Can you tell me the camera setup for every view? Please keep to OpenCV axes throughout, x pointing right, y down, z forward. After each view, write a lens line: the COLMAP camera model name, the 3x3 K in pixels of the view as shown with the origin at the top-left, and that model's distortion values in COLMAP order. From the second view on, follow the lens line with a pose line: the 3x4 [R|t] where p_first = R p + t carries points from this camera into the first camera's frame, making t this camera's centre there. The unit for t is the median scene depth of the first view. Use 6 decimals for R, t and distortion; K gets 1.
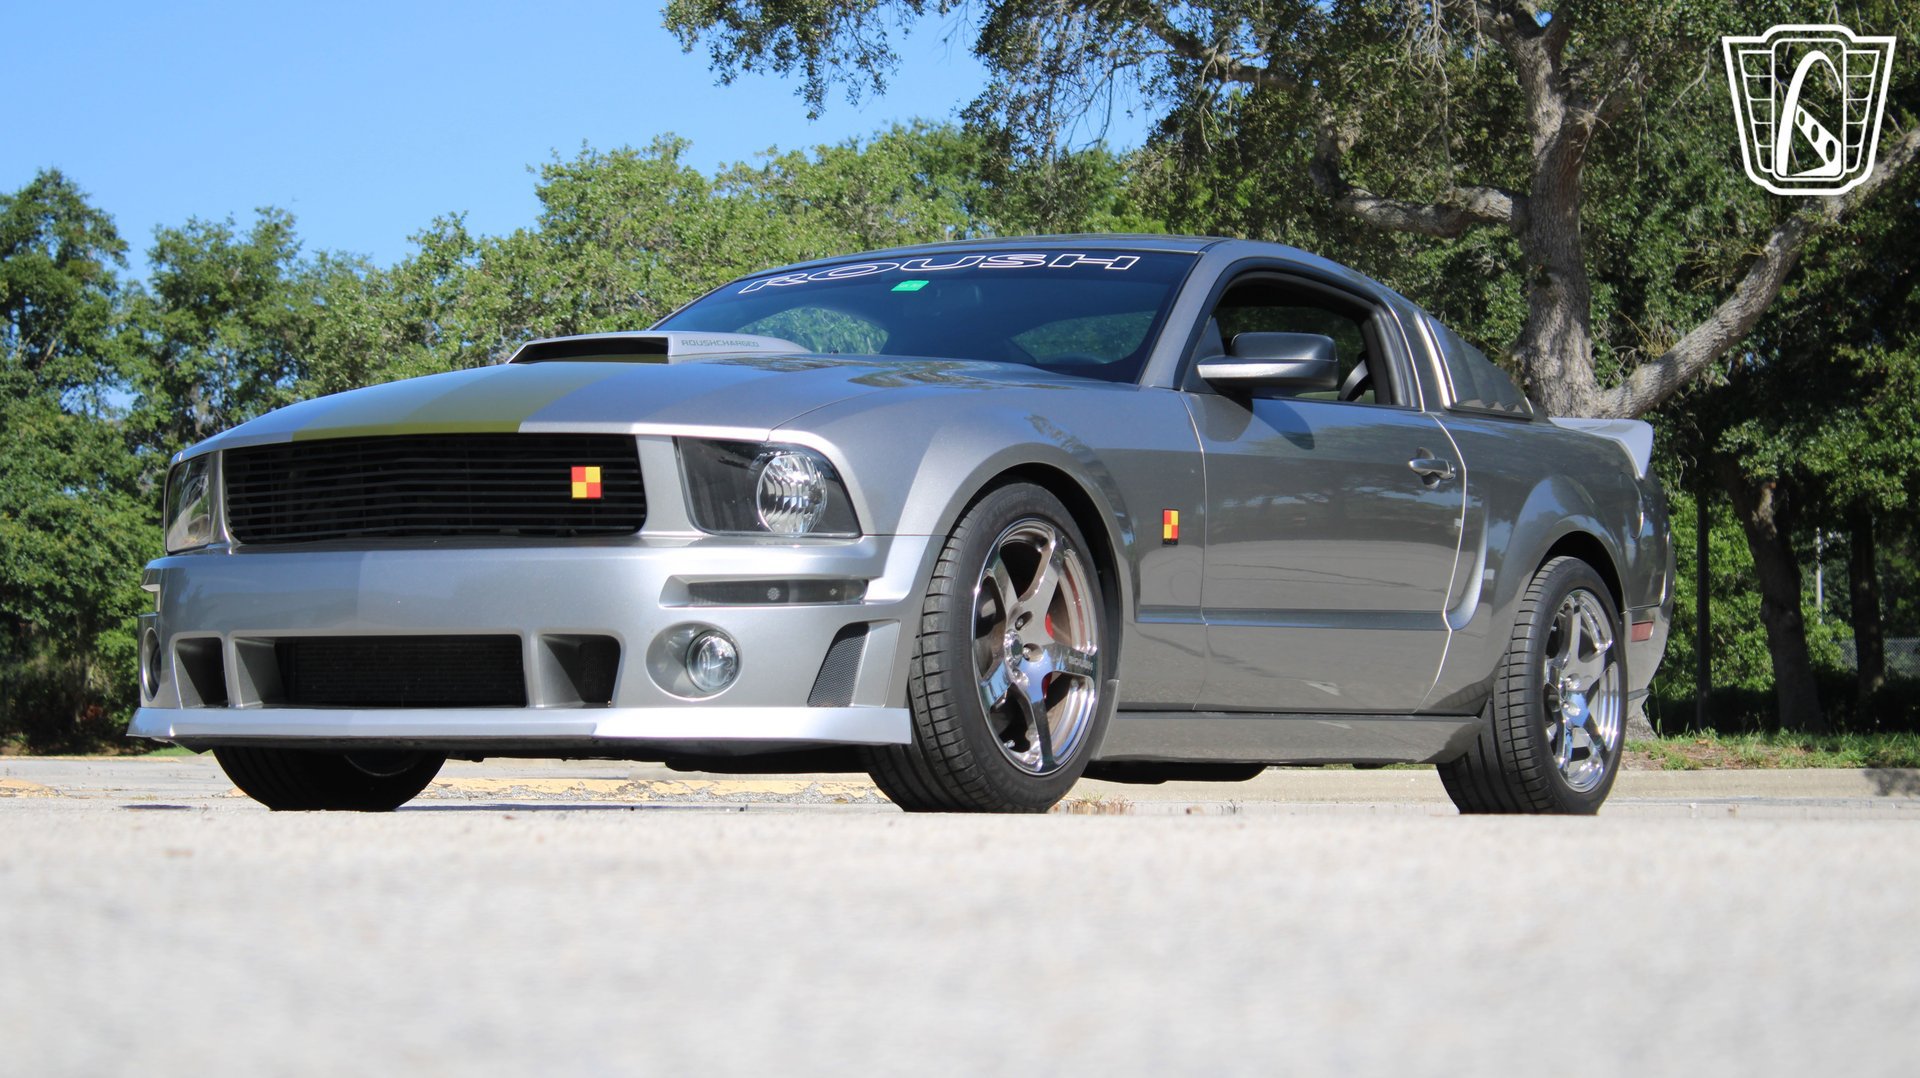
lens RADIAL K [[4465.8, 0, 934.0], [0, 4465.8, 445.4], [0, 0, 1]] dist [0.101171, 0.000000]
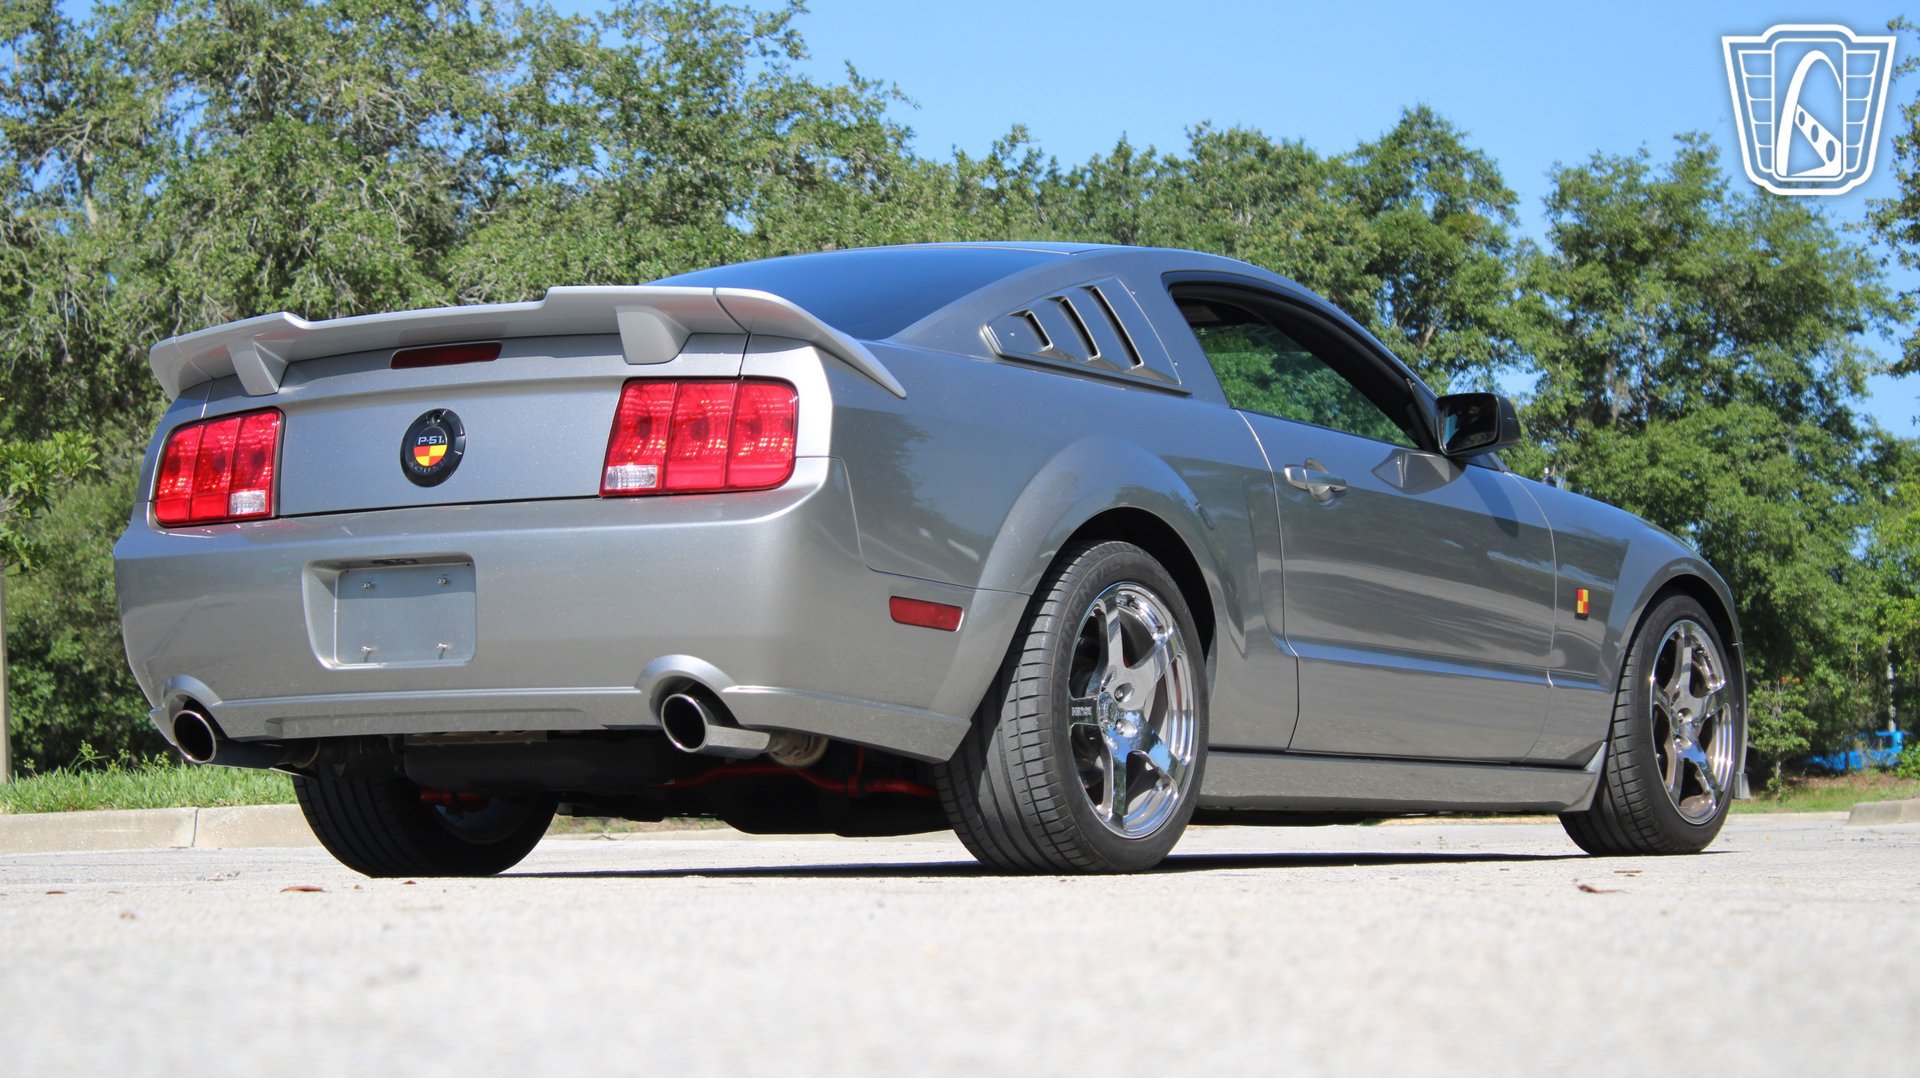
lens RADIAL K [[4465.8, 0, 858.9], [0, 4465.8, 440.8], [0, 0, 1]] dist [0.101171, 0.000000]
pose [[0.948758, -0.053741, -0.311399, -0.601400], [0.047740, 0.998498, -0.026868, 0.234700], [0.312375, 0.010625, 0.949899, 2.664664]]
